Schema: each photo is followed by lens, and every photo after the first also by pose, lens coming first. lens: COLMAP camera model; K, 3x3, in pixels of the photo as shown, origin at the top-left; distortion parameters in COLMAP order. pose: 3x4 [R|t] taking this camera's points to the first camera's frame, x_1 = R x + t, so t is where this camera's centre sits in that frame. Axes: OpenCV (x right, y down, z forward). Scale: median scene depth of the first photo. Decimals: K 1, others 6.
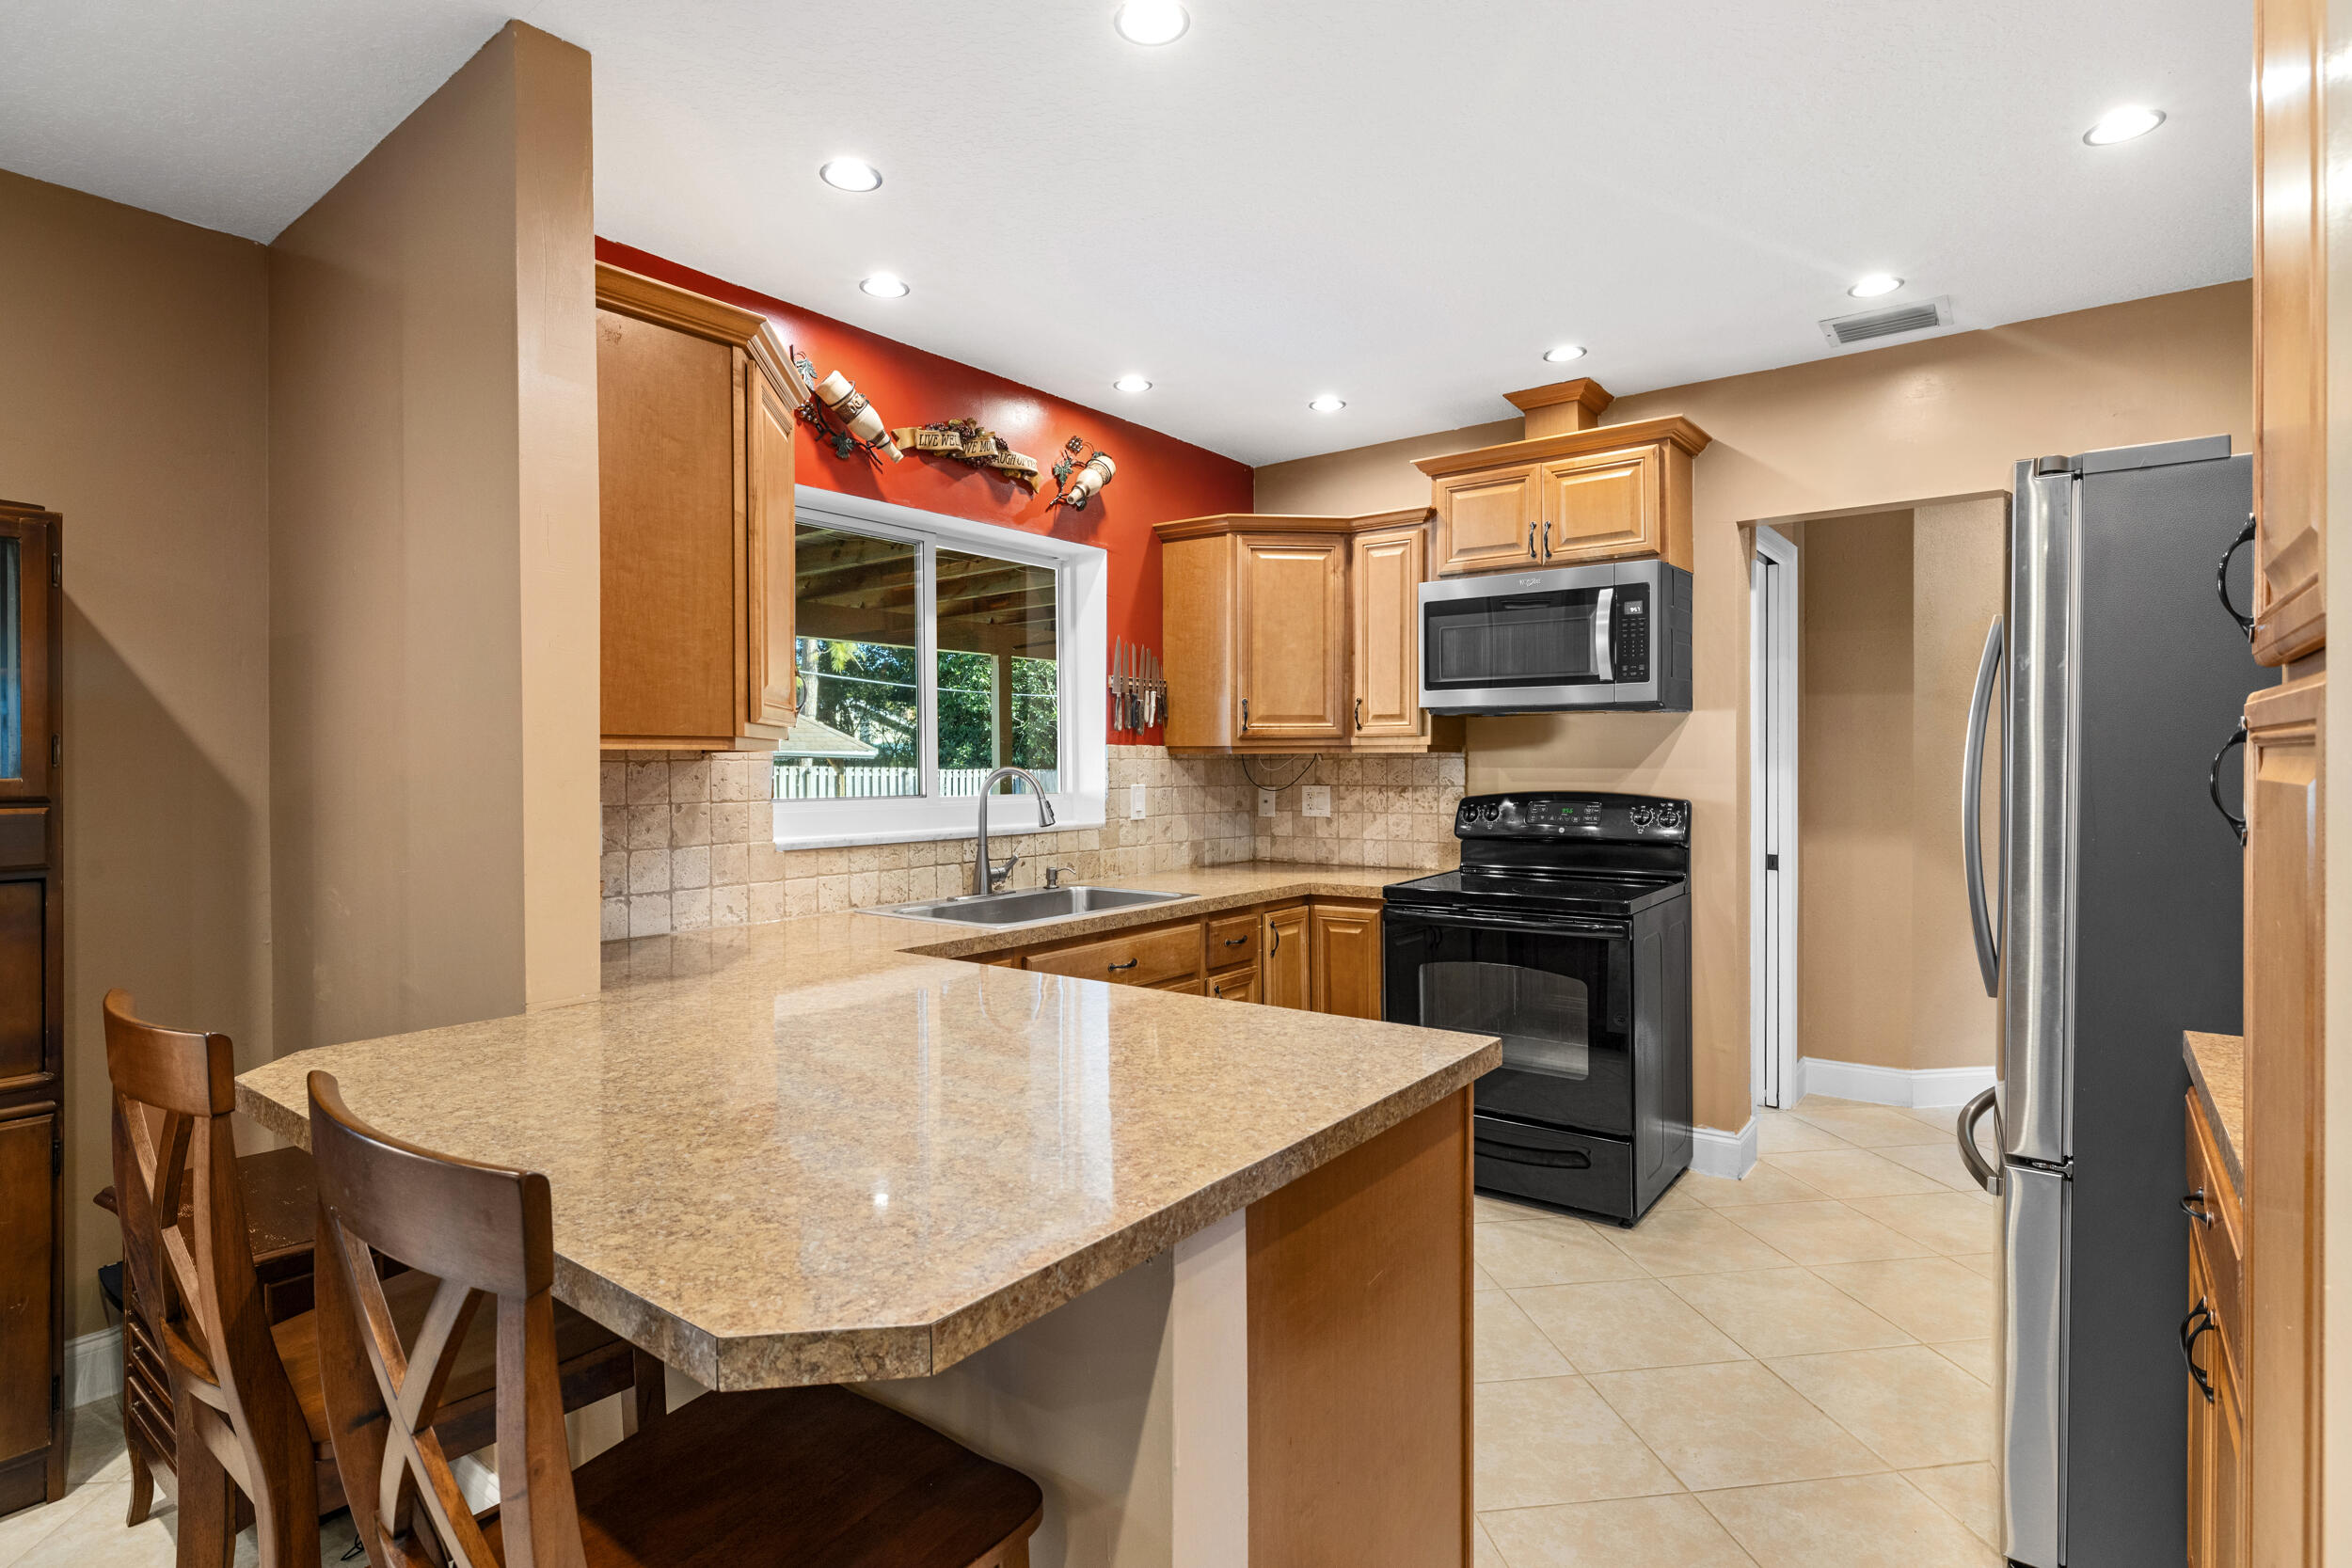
lens RADIAL K [[1178.2, 0, 1173.0], [0, 1178.2, 776.4], [0, 0, 1]] dist [-0.000236, 0.000402]
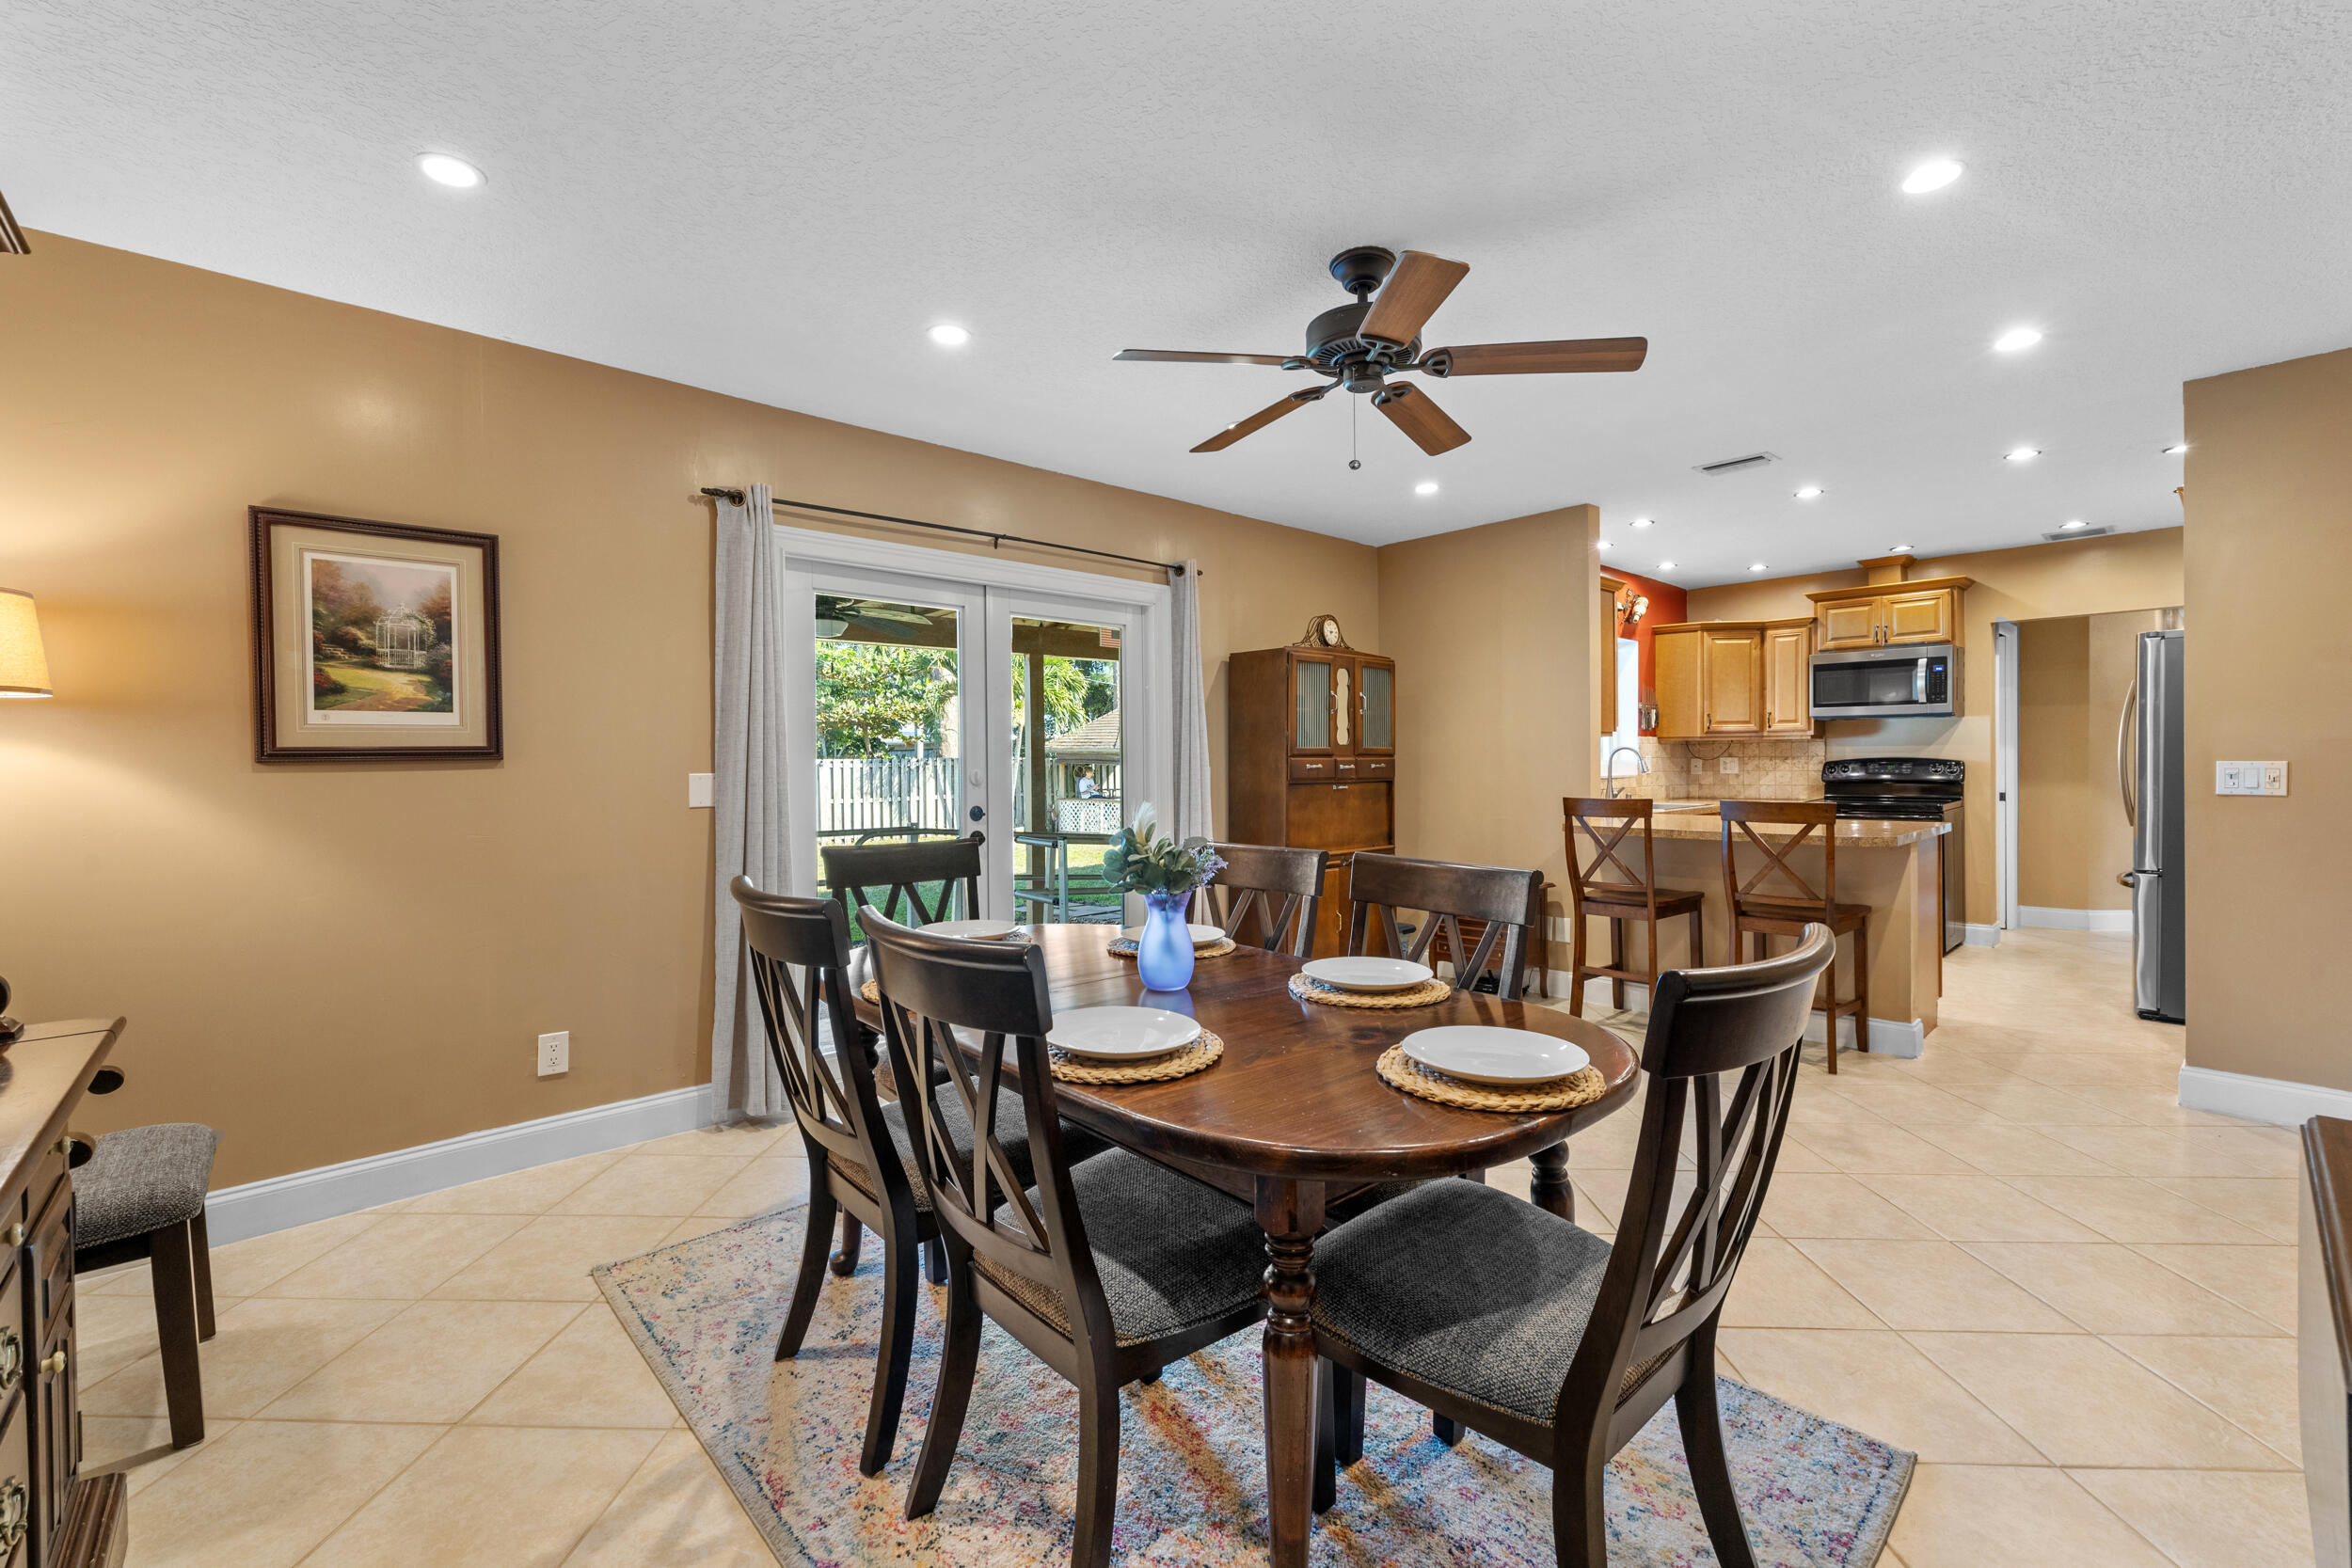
lens RADIAL K [[972.9, 0, 1174.8], [0, 972.9, 771.0], [0, 0, 1]] dist [0.001409, 0.000172]
pose [[0.983425, -0.003398, -0.181282, -0.541021], [0.003240, 0.999994, -0.001168, 0.032542], [0.181285, 0.000561, 0.983431, -0.813941]]
